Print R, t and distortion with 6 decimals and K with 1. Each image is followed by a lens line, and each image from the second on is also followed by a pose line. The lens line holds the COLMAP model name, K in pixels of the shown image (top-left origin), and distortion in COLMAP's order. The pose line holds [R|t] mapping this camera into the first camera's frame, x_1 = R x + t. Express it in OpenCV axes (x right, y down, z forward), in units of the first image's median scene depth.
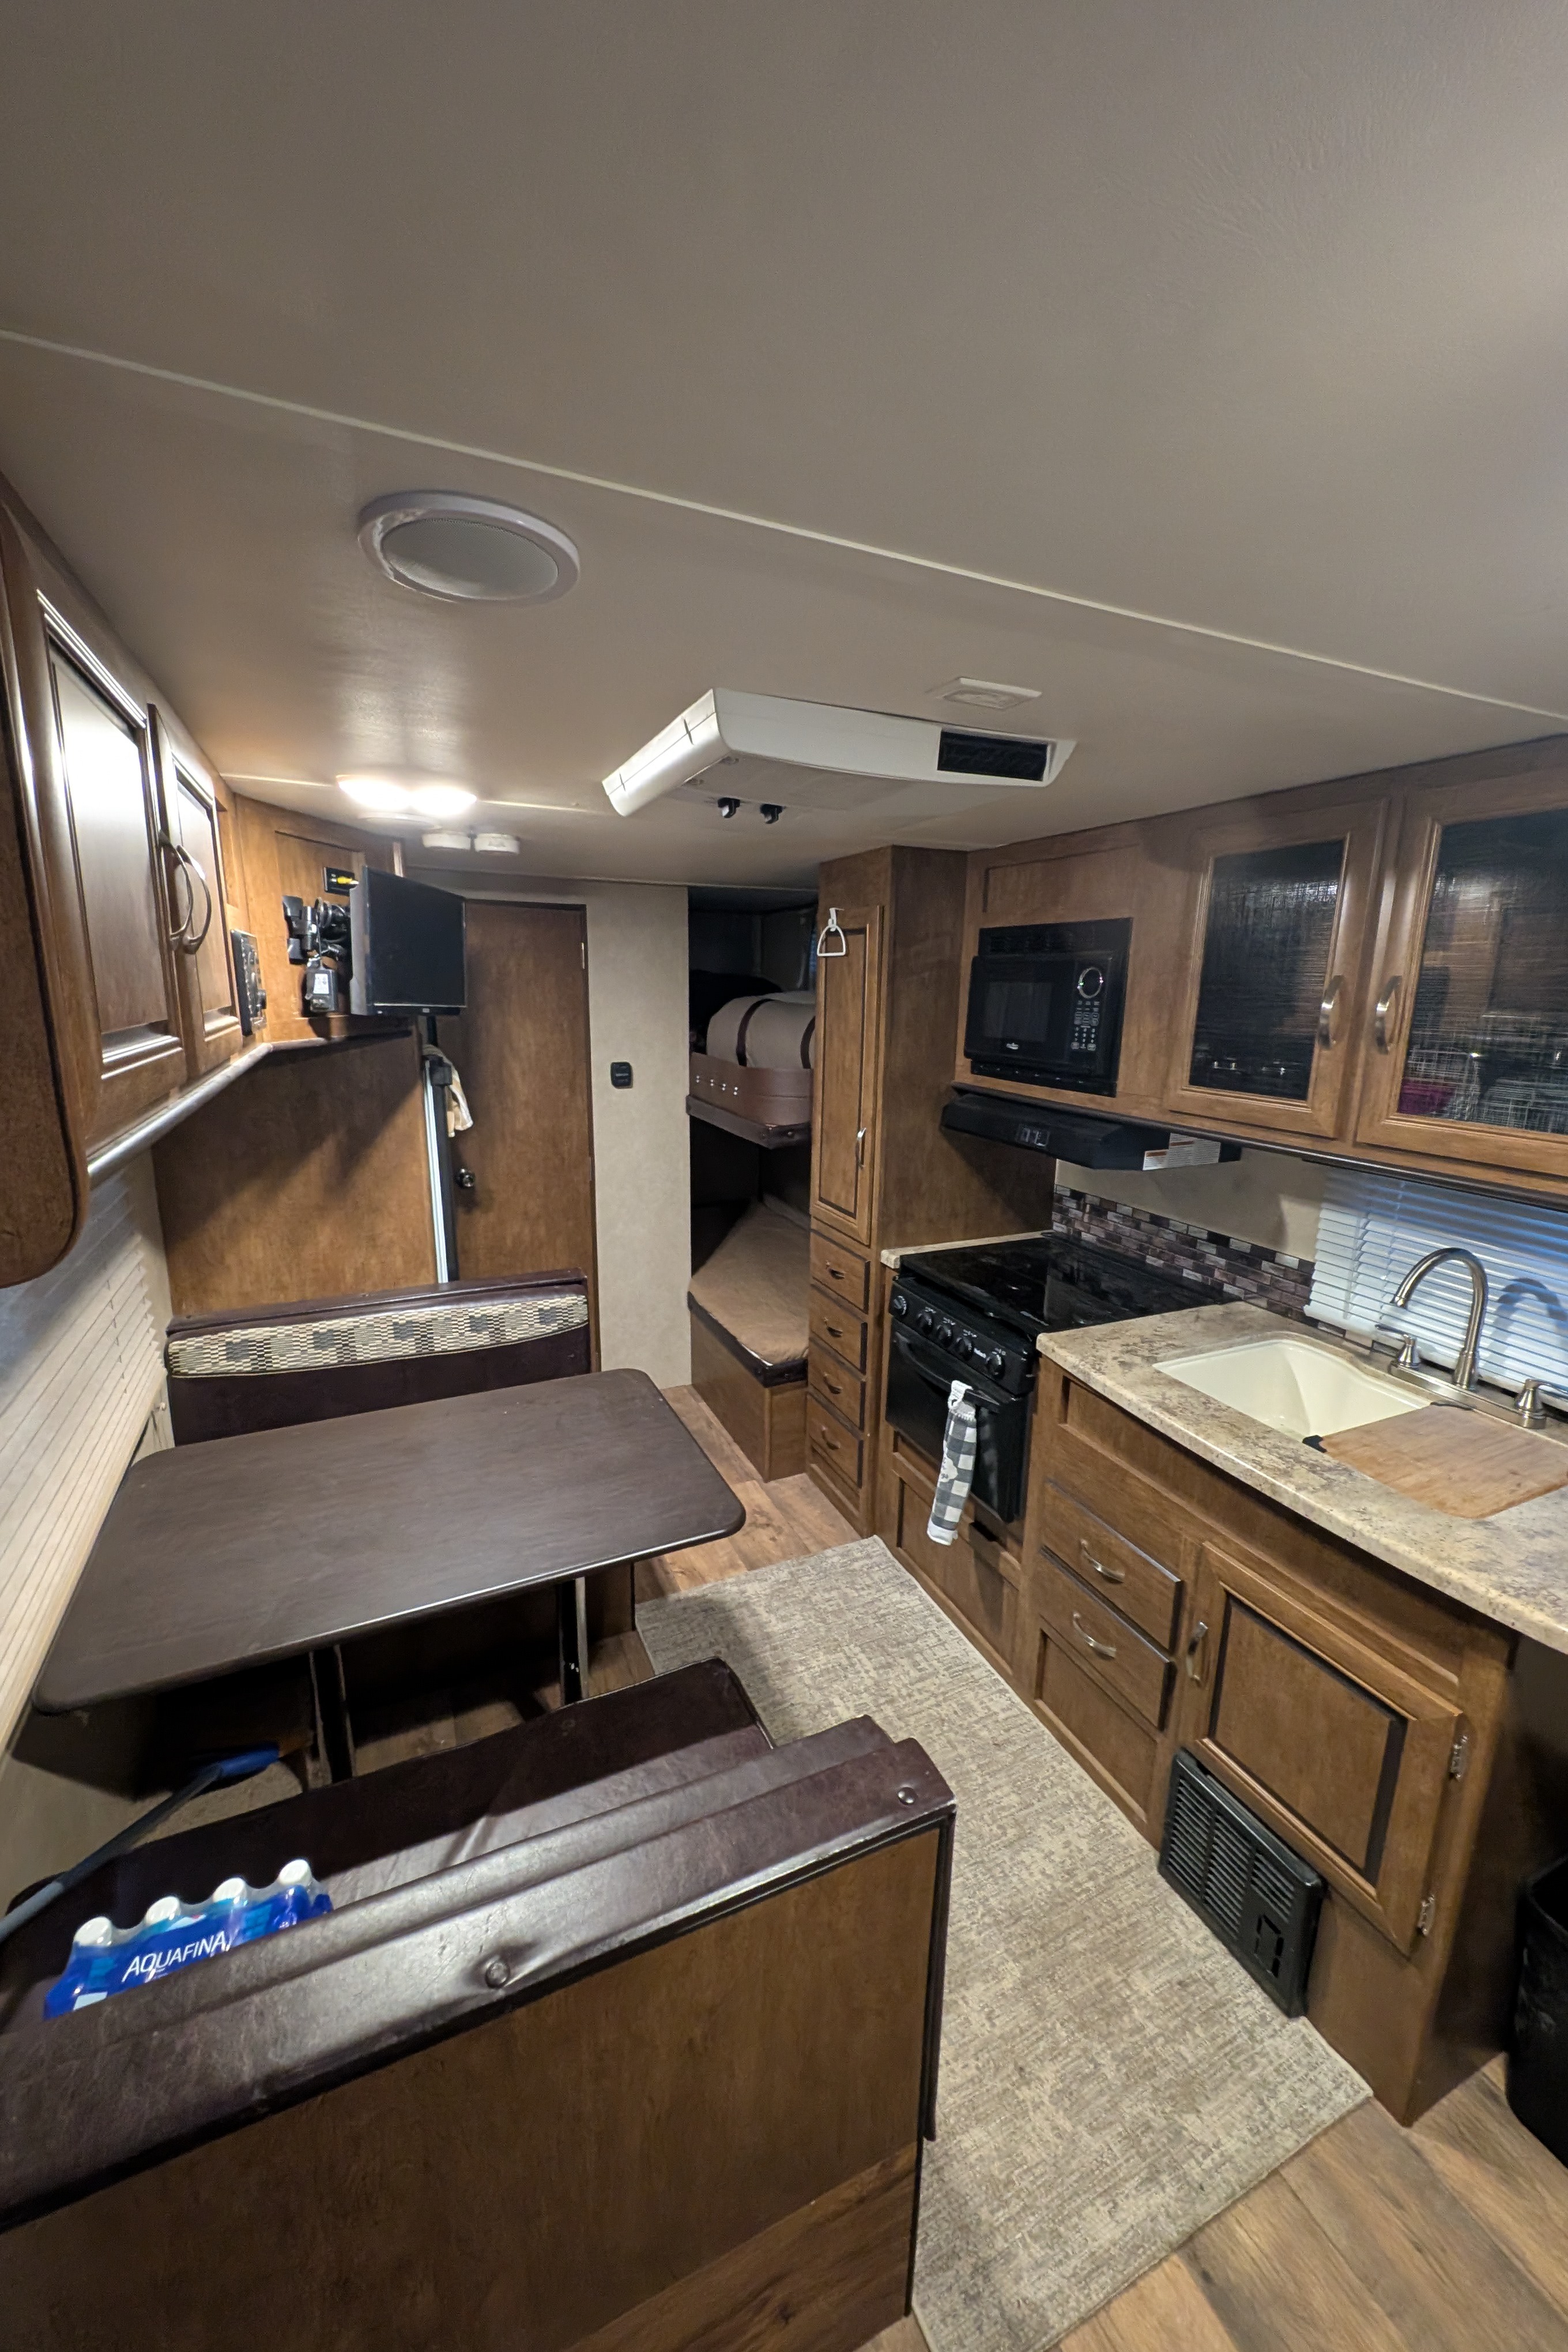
lens RADIAL K [[893.2, 0, 783.6], [0, 893.2, 1174.1], [0, 0, 1]] dist [0.017345, -0.008269]
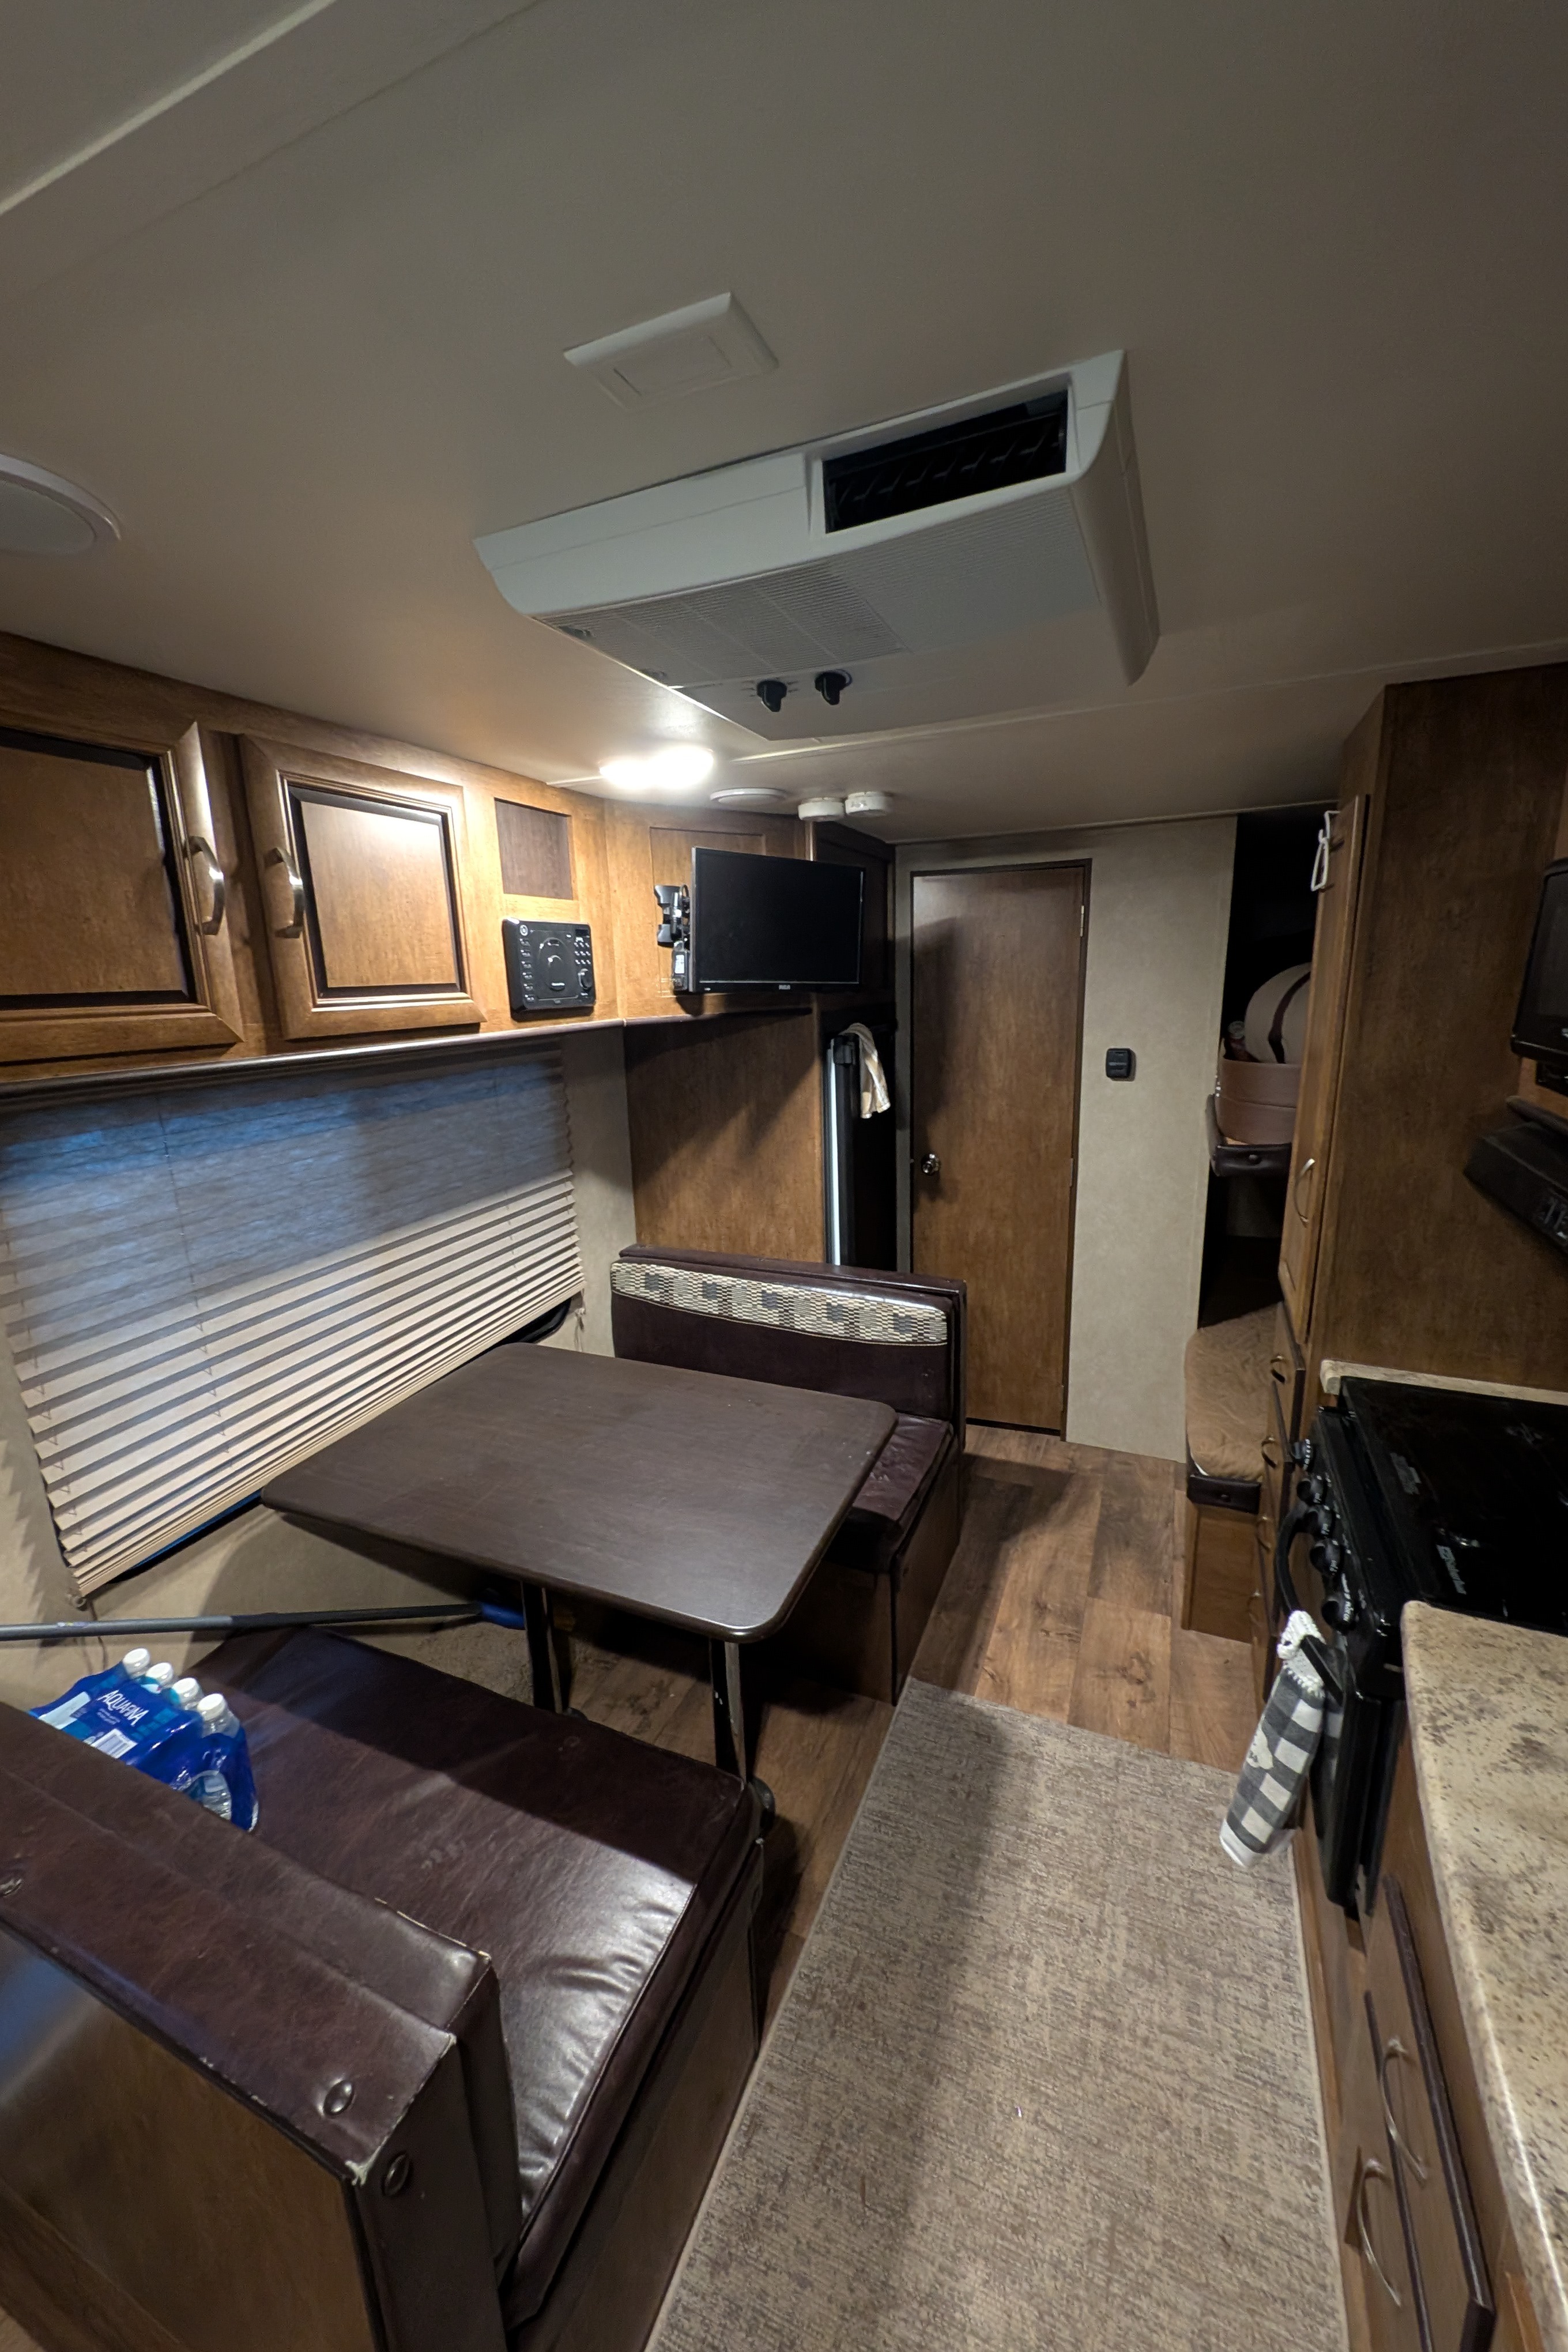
lens RADIAL K [[893.5, 0, 780.9], [0, 893.5, 1162.9], [0, 0, 1]] dist [-0.009594, 0.000324]
pose [[0.657935, 0.124908, -0.742643, 0.318439], [-0.122337, 0.990777, 0.058260, -0.042079], [0.743071, 0.052522, 0.667148, 0.311620]]
